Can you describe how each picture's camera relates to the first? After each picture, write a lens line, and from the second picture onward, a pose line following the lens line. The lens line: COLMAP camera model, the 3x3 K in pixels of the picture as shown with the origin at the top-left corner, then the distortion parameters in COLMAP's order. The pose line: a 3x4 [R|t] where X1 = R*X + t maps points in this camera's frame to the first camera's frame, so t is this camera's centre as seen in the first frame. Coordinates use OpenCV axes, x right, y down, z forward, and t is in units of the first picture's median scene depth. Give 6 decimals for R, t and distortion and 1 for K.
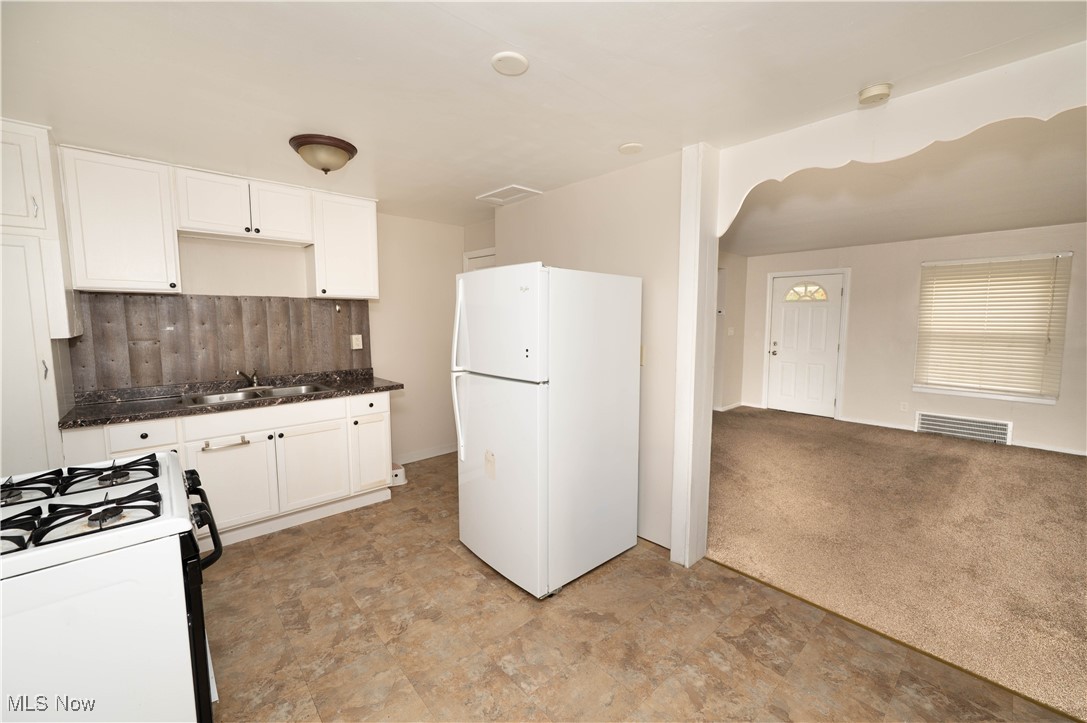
lens RADIAL K [[431.5, 0, 543.2], [0, 431.5, 358.6], [0, 0, 1]] dist [-0.000105, -0.000629]
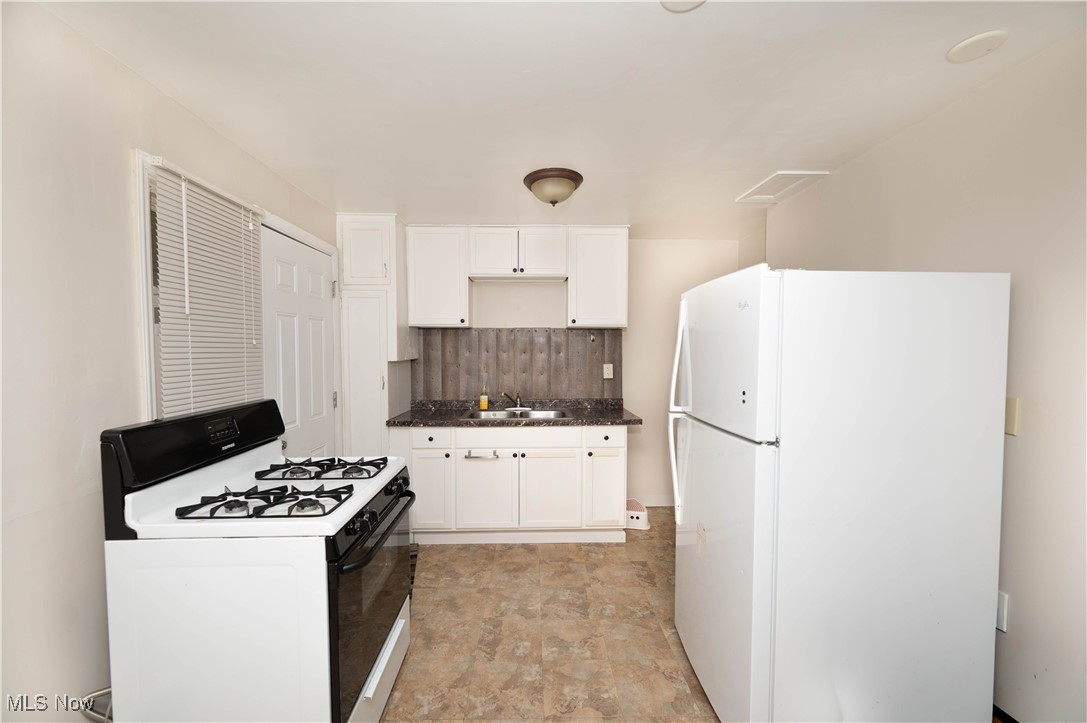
lens RADIAL K [[431.5, 0, 541.0], [0, 431.5, 363.3], [0, 0, 1]] dist [-0.000105, -0.000629]
pose [[0.759357, 0.025073, -0.650192, 0.134190], [-0.063173, 0.997377, -0.035318, -0.017638], [0.647601, 0.067893, 0.758949, 0.211393]]
